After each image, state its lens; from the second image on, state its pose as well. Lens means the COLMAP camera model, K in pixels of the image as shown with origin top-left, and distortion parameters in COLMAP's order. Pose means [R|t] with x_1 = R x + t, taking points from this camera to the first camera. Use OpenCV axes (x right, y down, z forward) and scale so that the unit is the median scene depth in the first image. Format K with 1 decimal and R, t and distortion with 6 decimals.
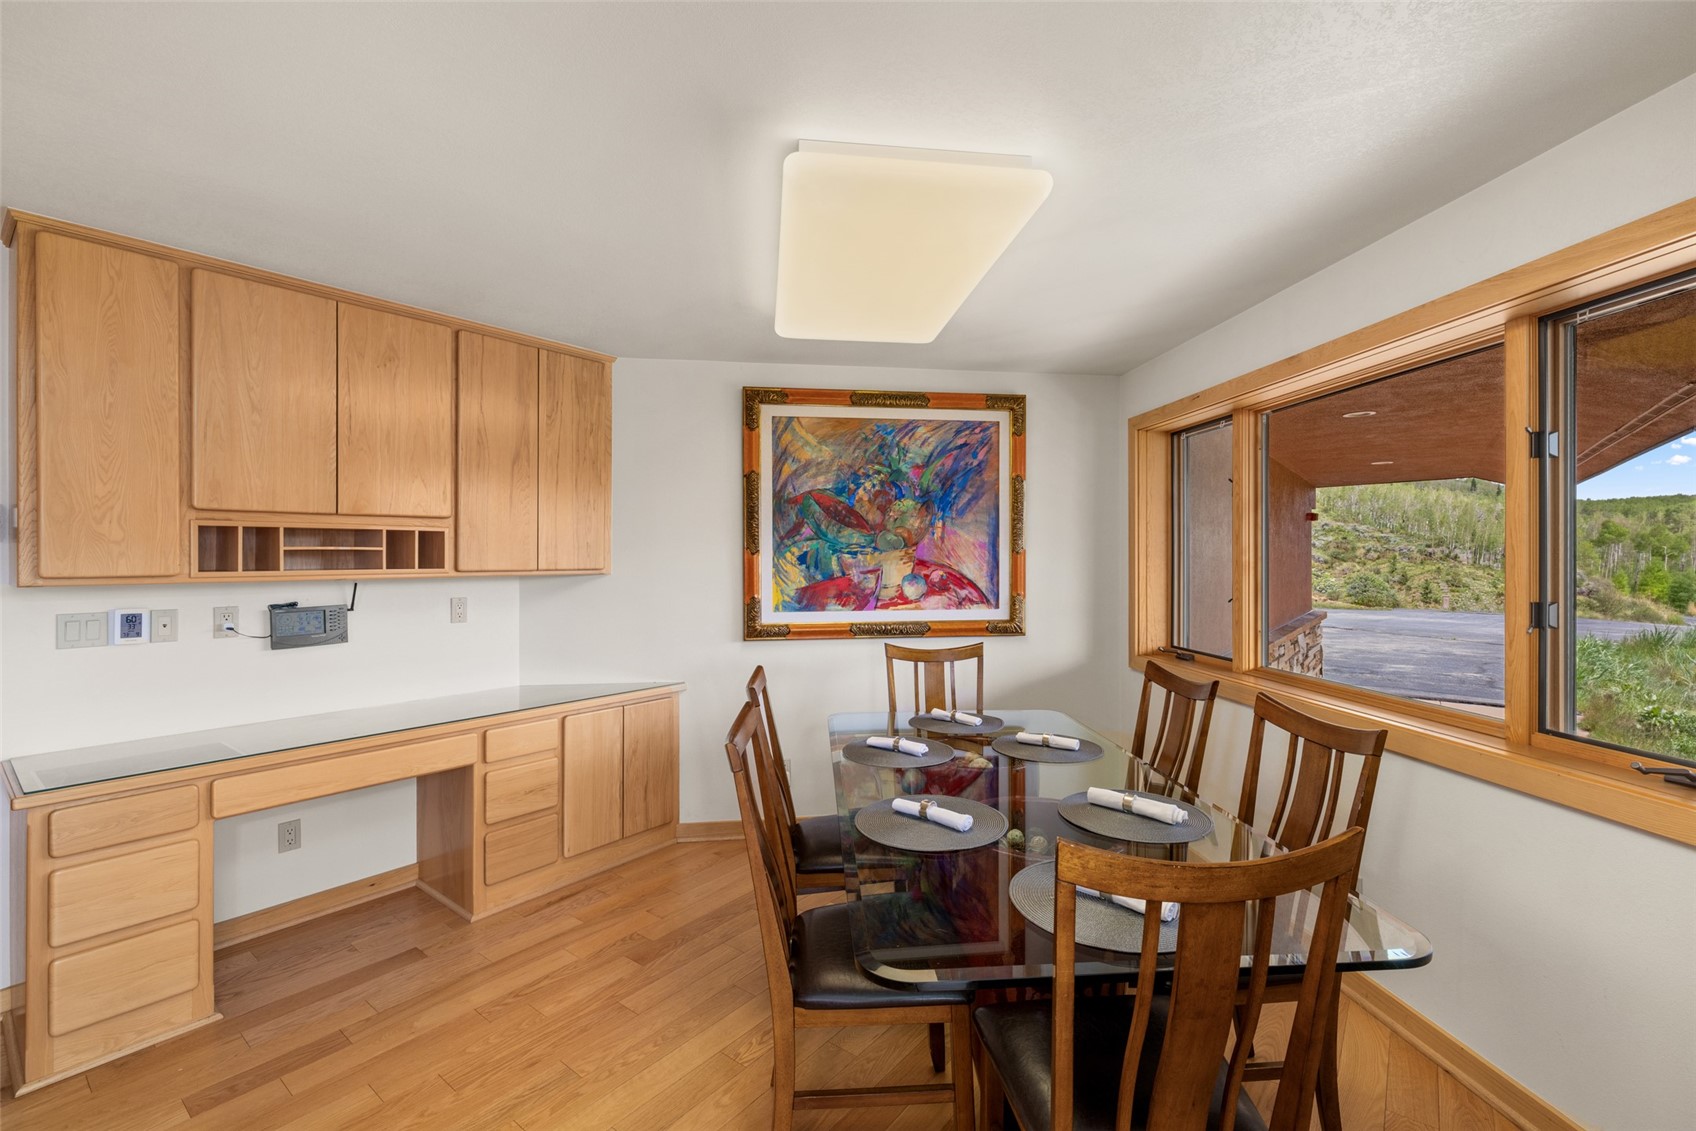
lens RADIAL K [[734.0, 0, 852.6], [0, 734.0, 556.4], [0, 0, 1]] dist [-0.000352, -0.000146]
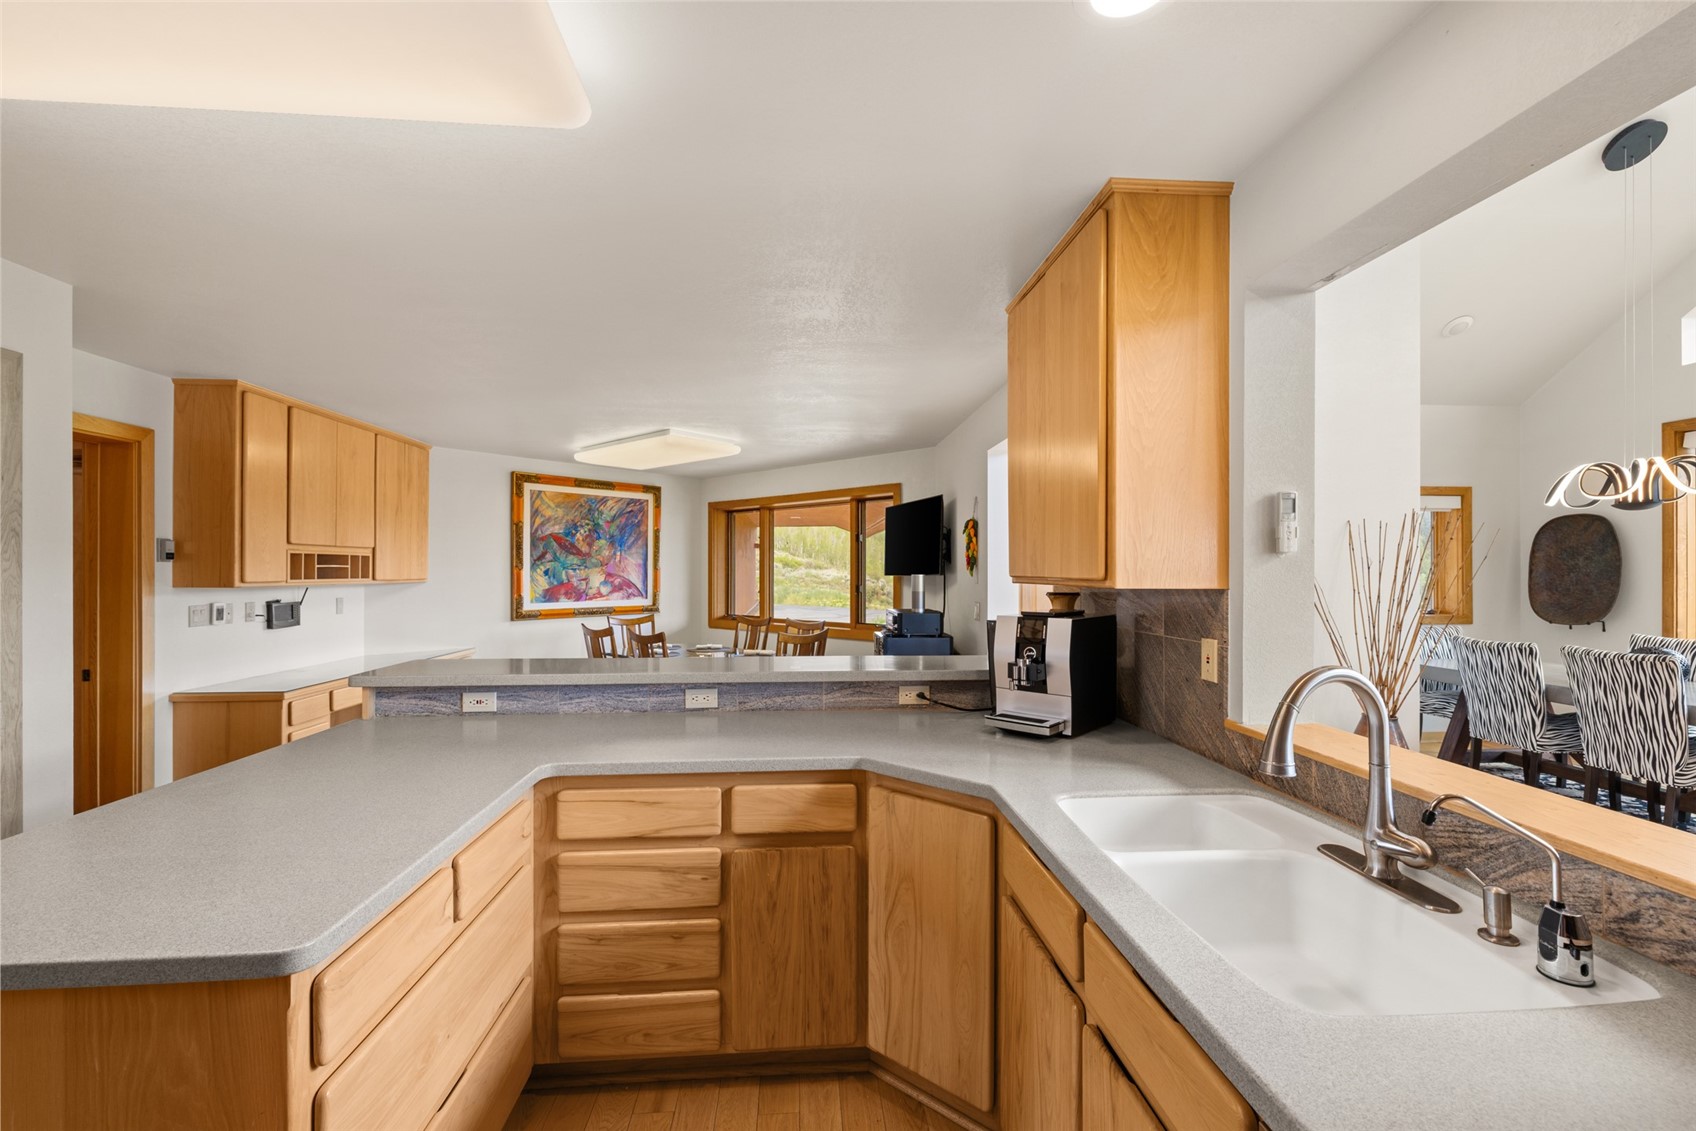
lens RADIAL K [[734.0, 0, 852.6], [0, 734.0, 556.4], [0, 0, 1]] dist [-0.000352, -0.000146]
pose [[0.744307, 0.014101, 0.667688, -0.688343], [-0.000376, 0.999786, -0.020696, 0.000960], [-0.667837, 0.015154, 0.744153, -0.777442]]
